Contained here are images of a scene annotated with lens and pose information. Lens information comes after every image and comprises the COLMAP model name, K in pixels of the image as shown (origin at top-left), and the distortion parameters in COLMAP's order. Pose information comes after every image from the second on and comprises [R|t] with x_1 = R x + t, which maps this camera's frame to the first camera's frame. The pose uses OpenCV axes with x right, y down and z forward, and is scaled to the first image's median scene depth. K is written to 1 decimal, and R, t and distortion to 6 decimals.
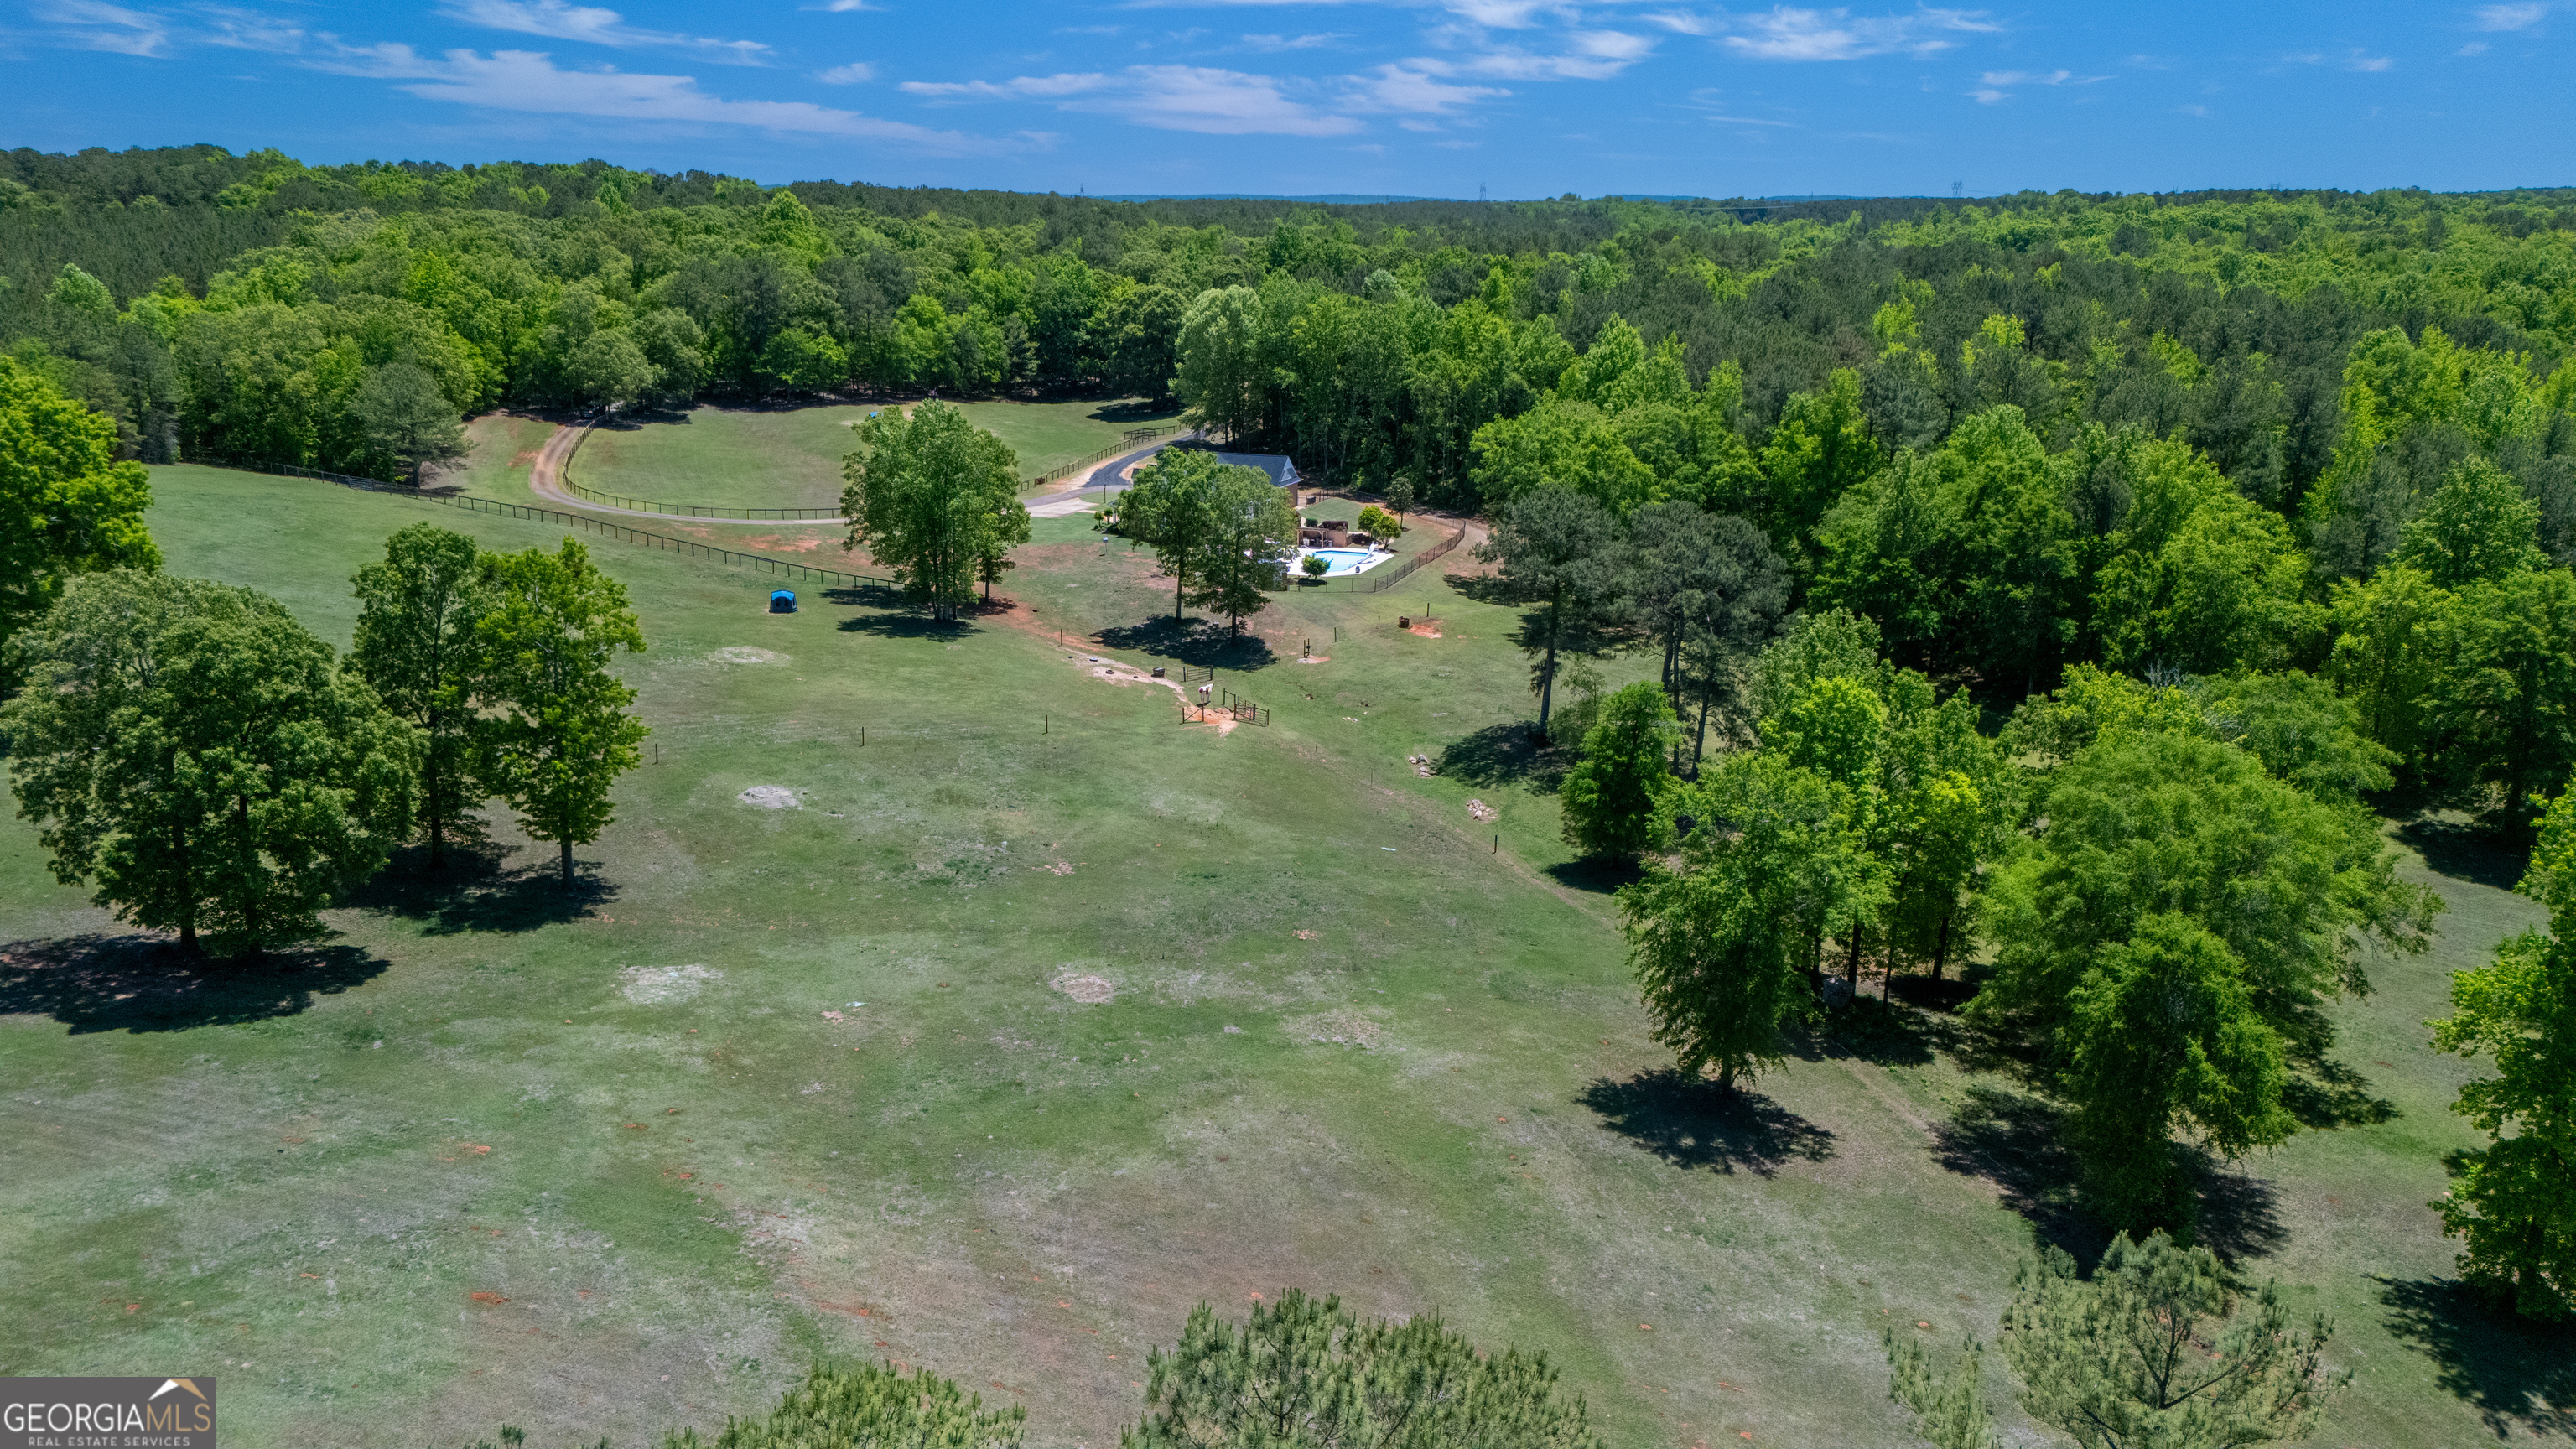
lens RADIAL K [[1914.7, 0, 1288.0], [0, 1914.7, 724.5], [0, 0, 1]] dist [0.030526, -0.005865]
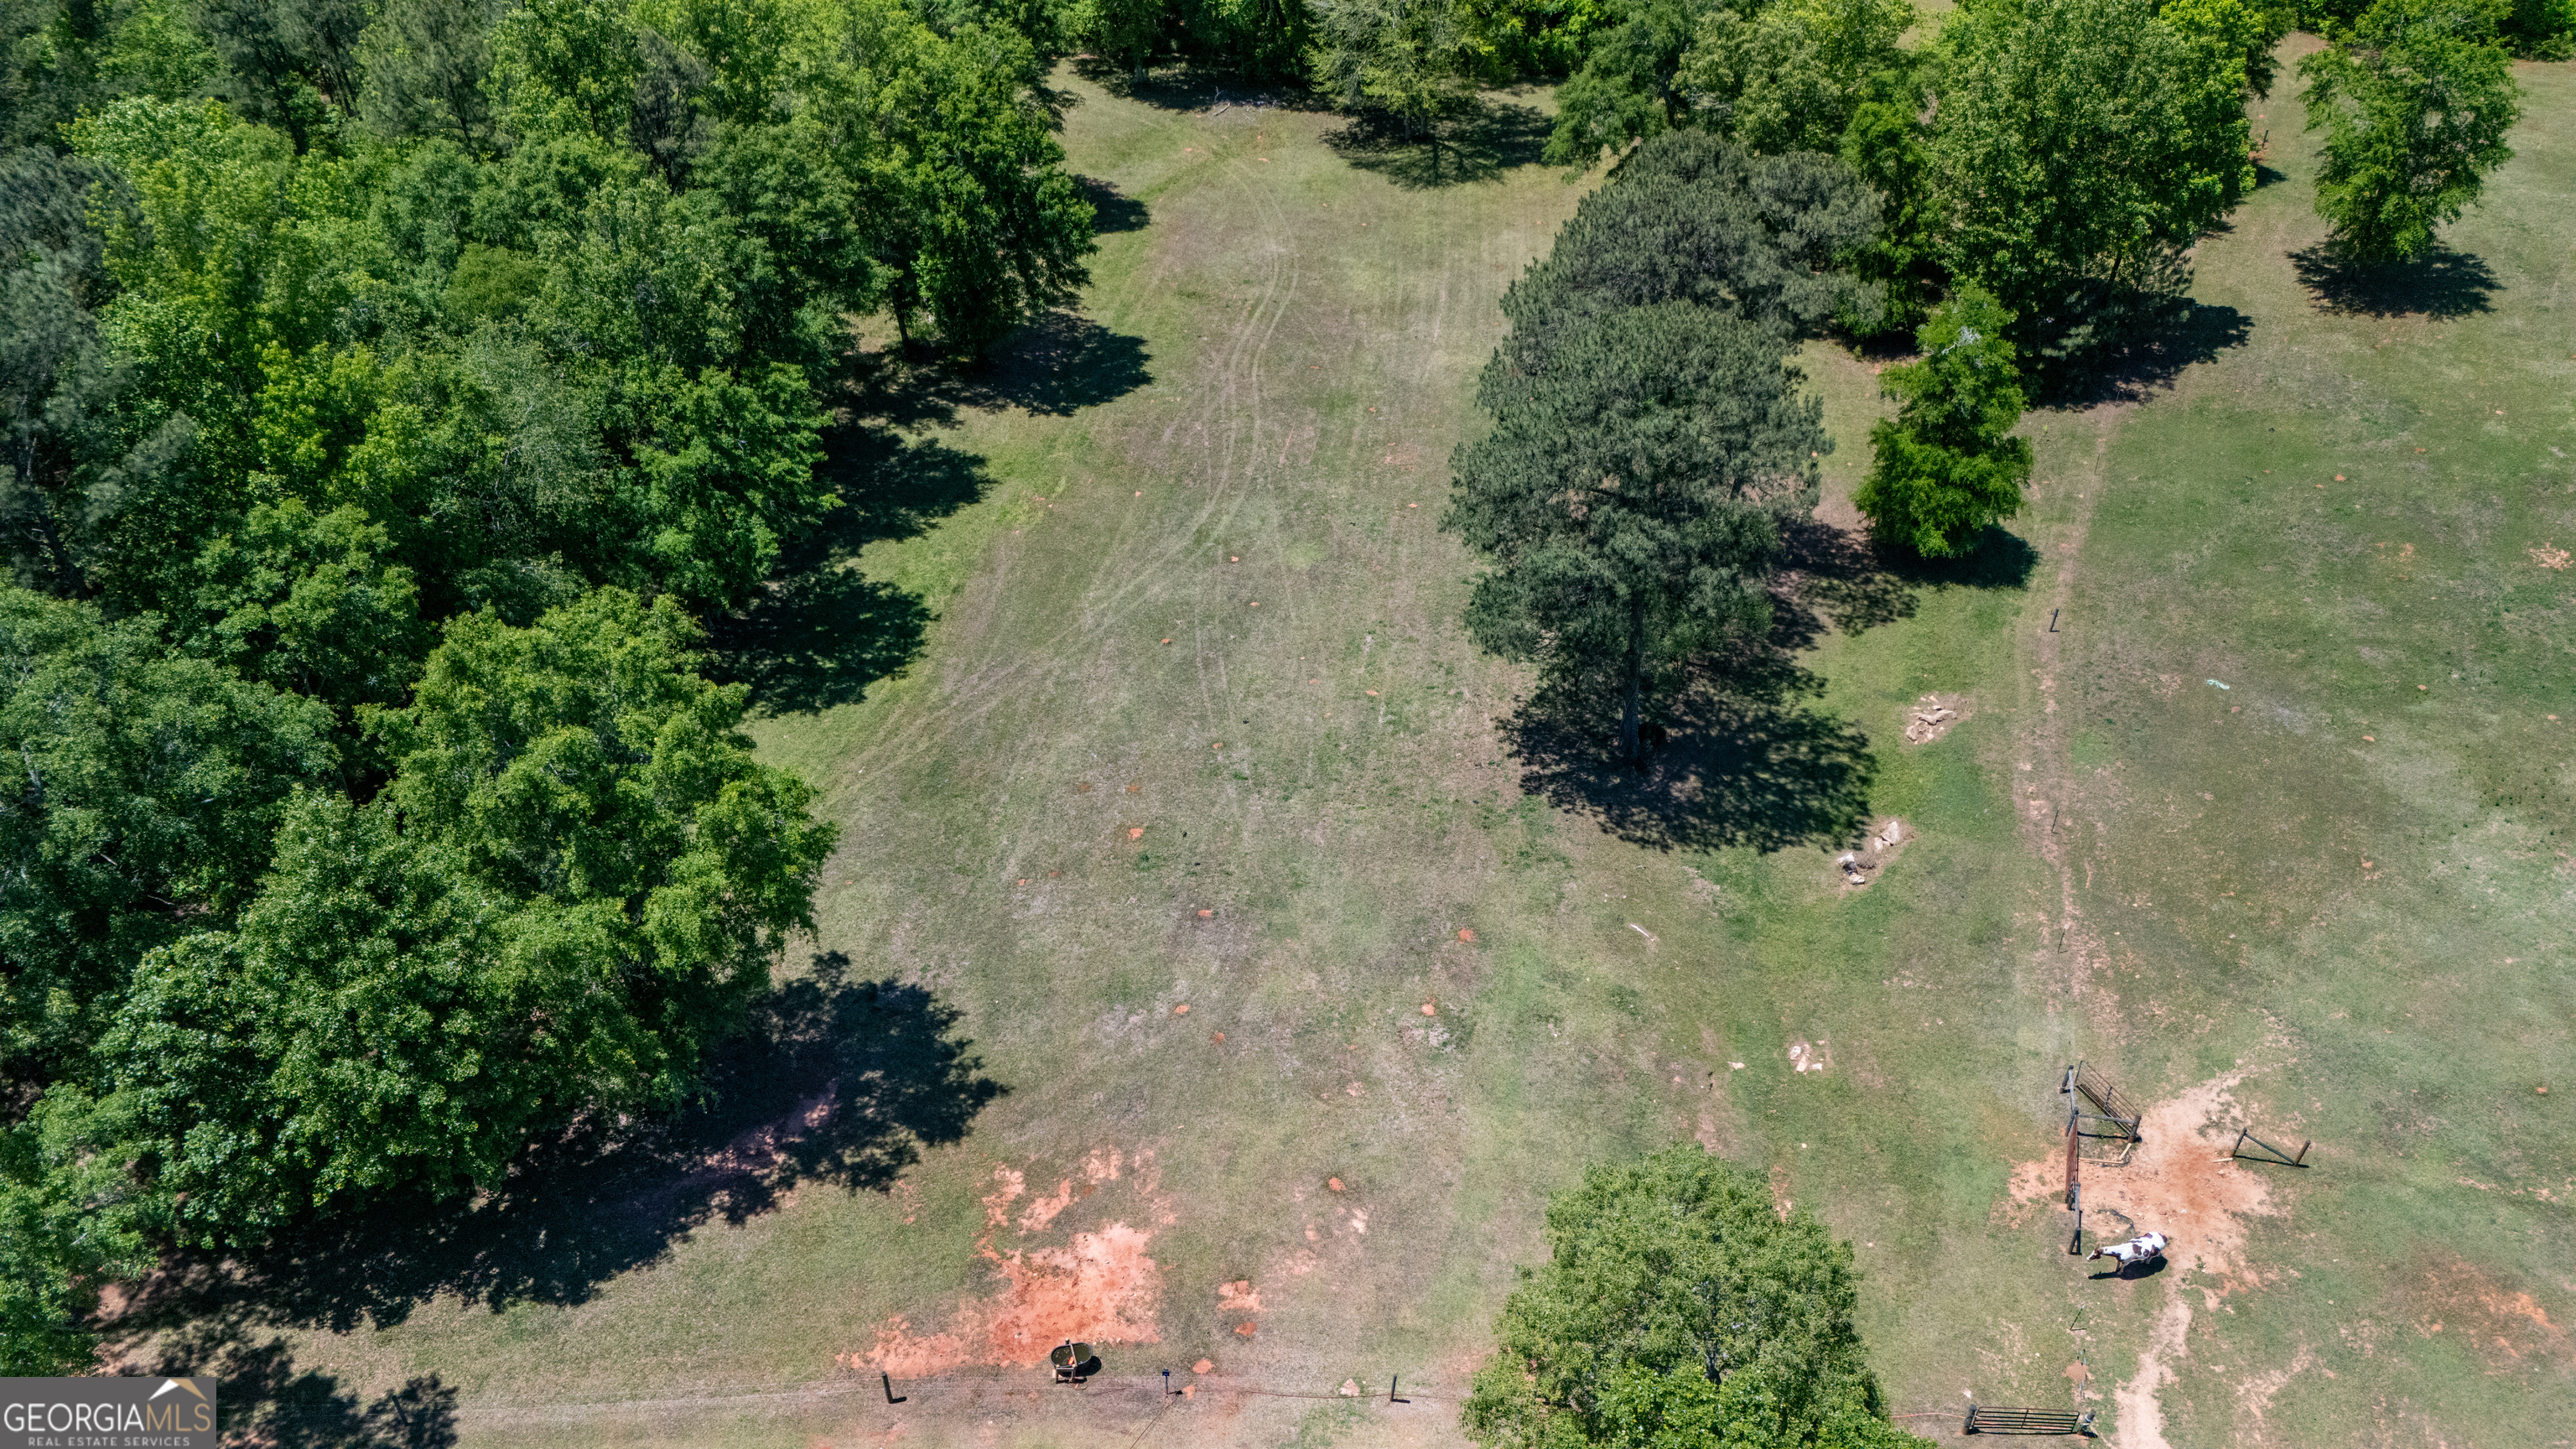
lens RADIAL K [[1919.9, 0, 1288.0], [0, 1919.9, 724.5], [0, 0, 1]] dist [0.056499, -0.033167]
pose [[-0.657814, -0.489700, 0.572254, -0.092023], [0.189737, 0.627538, 0.755113, -0.362015], [-0.728890, 0.605302, -0.319889, 1.070435]]
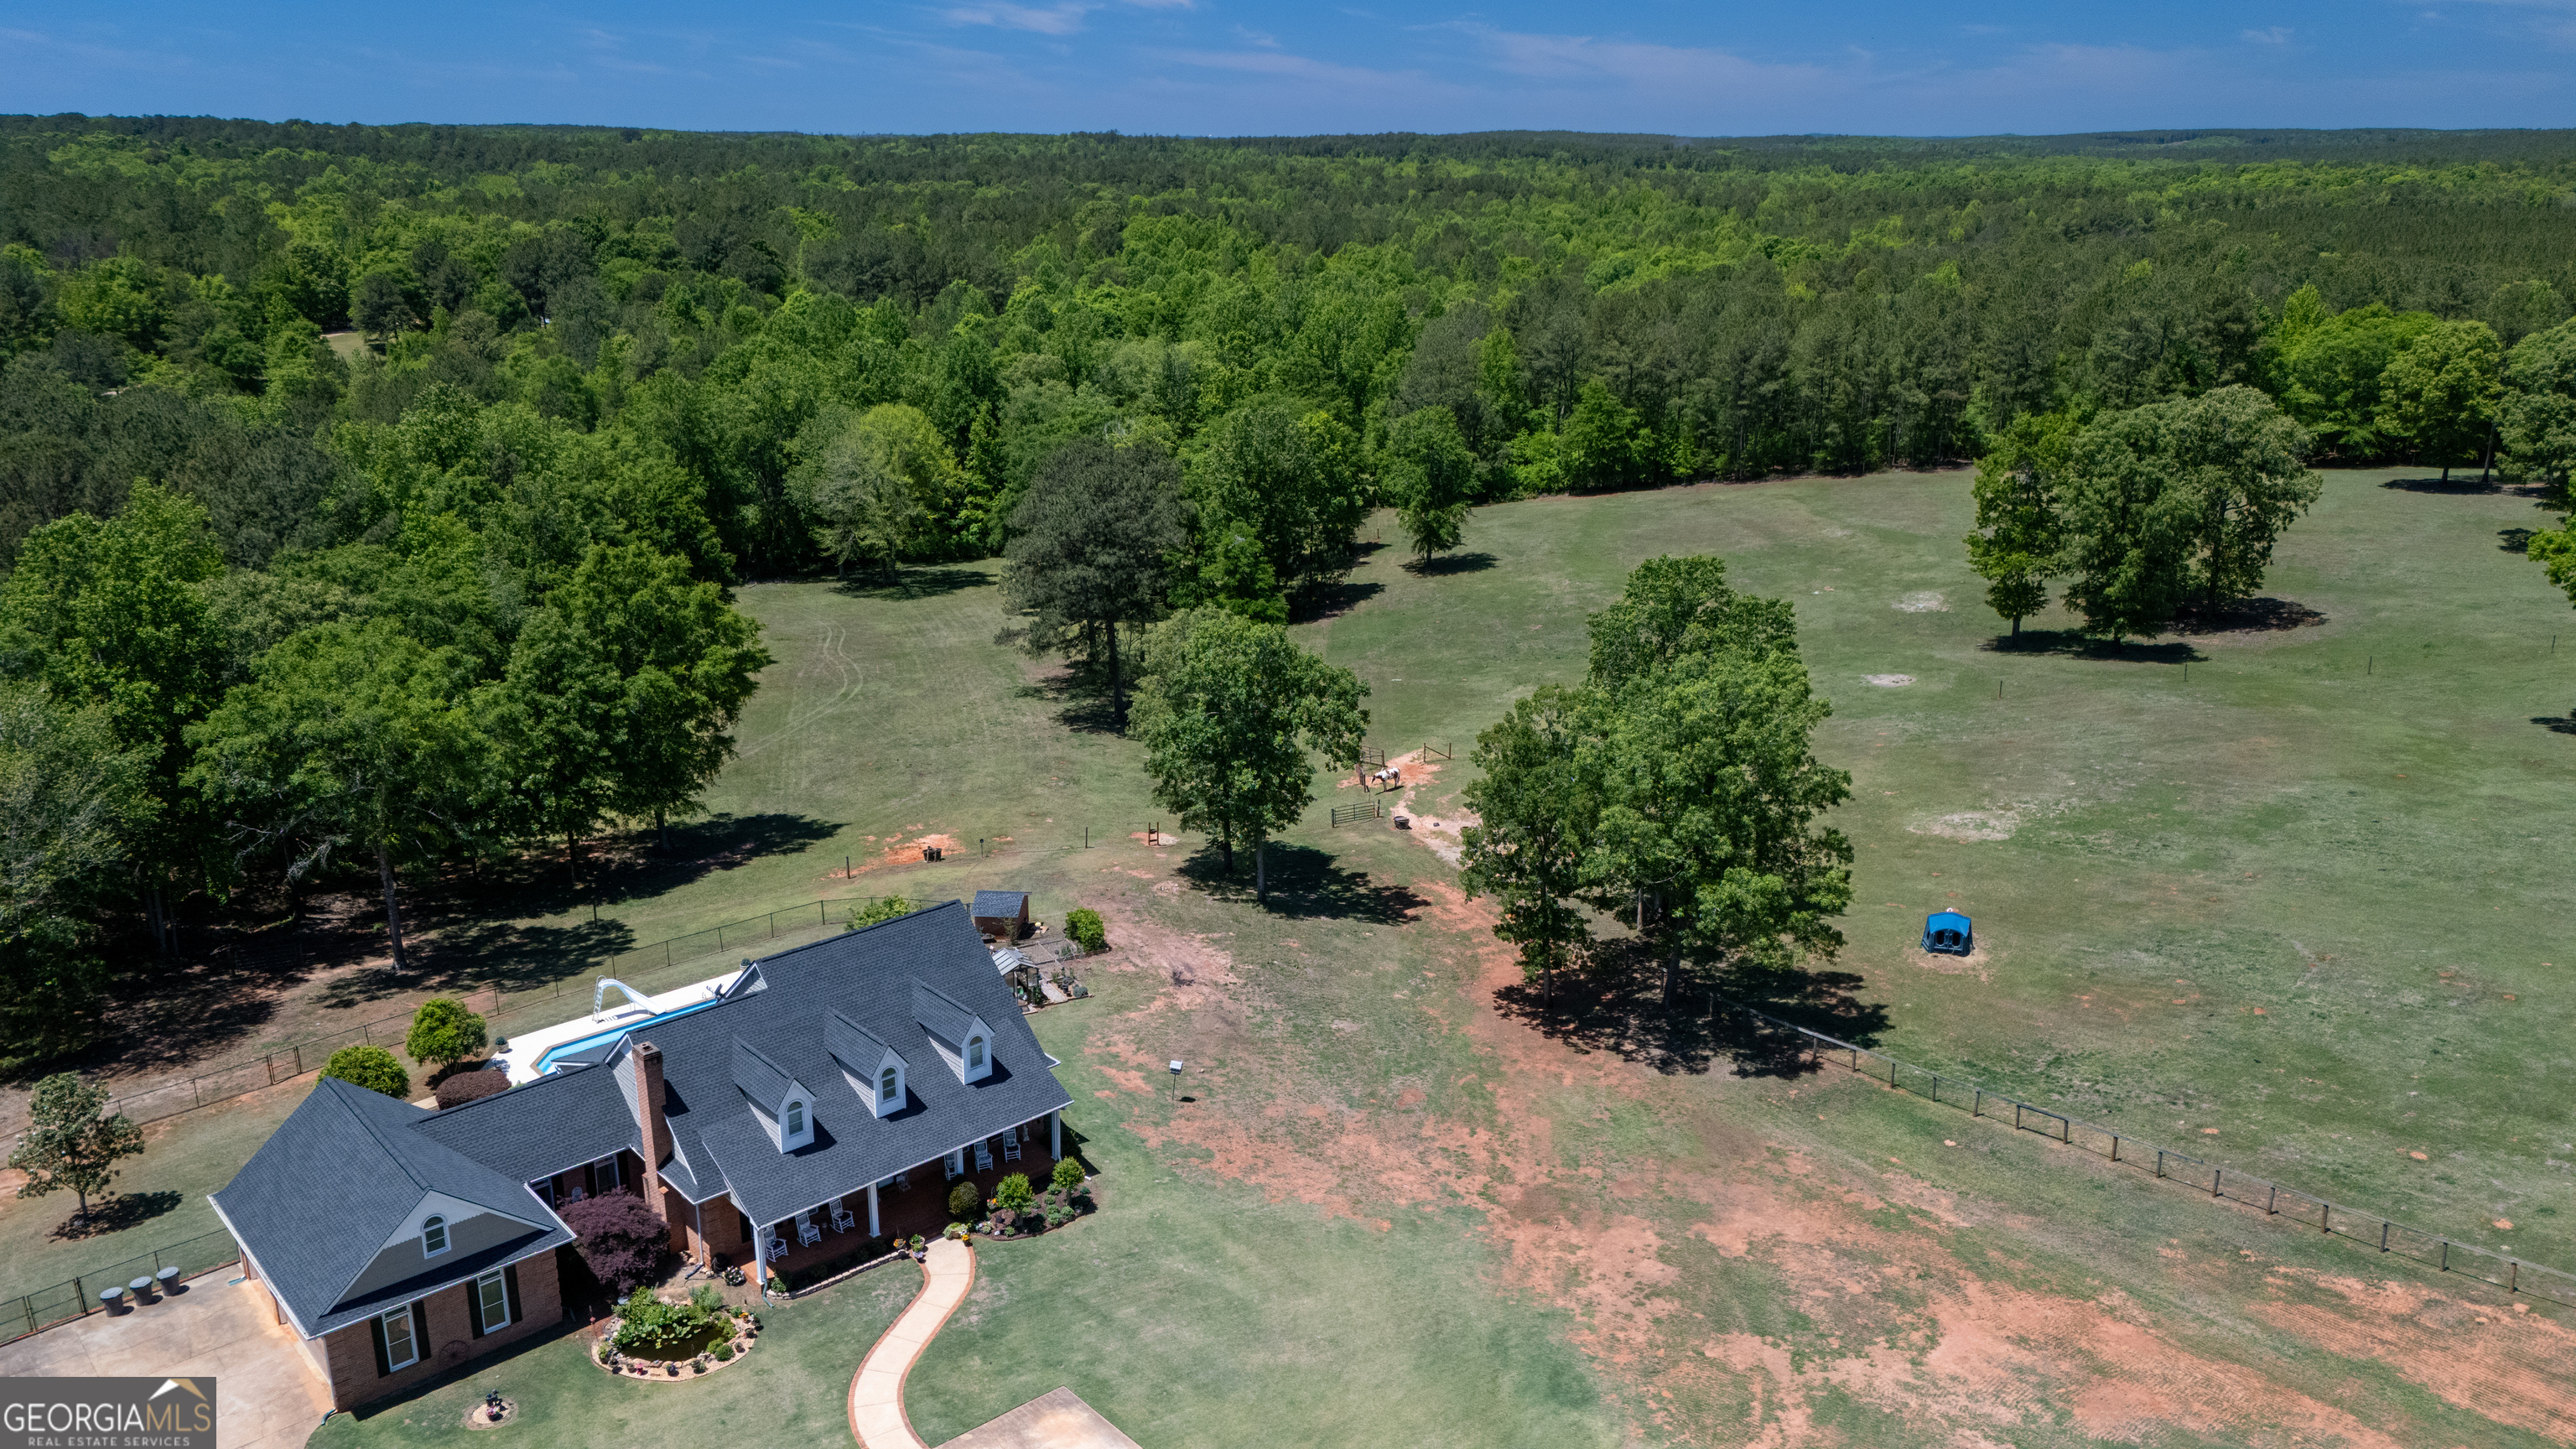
lens RADIAL K [[1891.7, 0, 1280.3], [0, 1891.7, 730.9], [0, 0, 1]] dist [0.070464, -0.073337]
pose [[-0.887474, -0.142178, 0.438377, -0.323861], [0.113760, 0.854202, 0.507344, -0.413850], [-0.446596, 0.500124, -0.741908, 1.470542]]
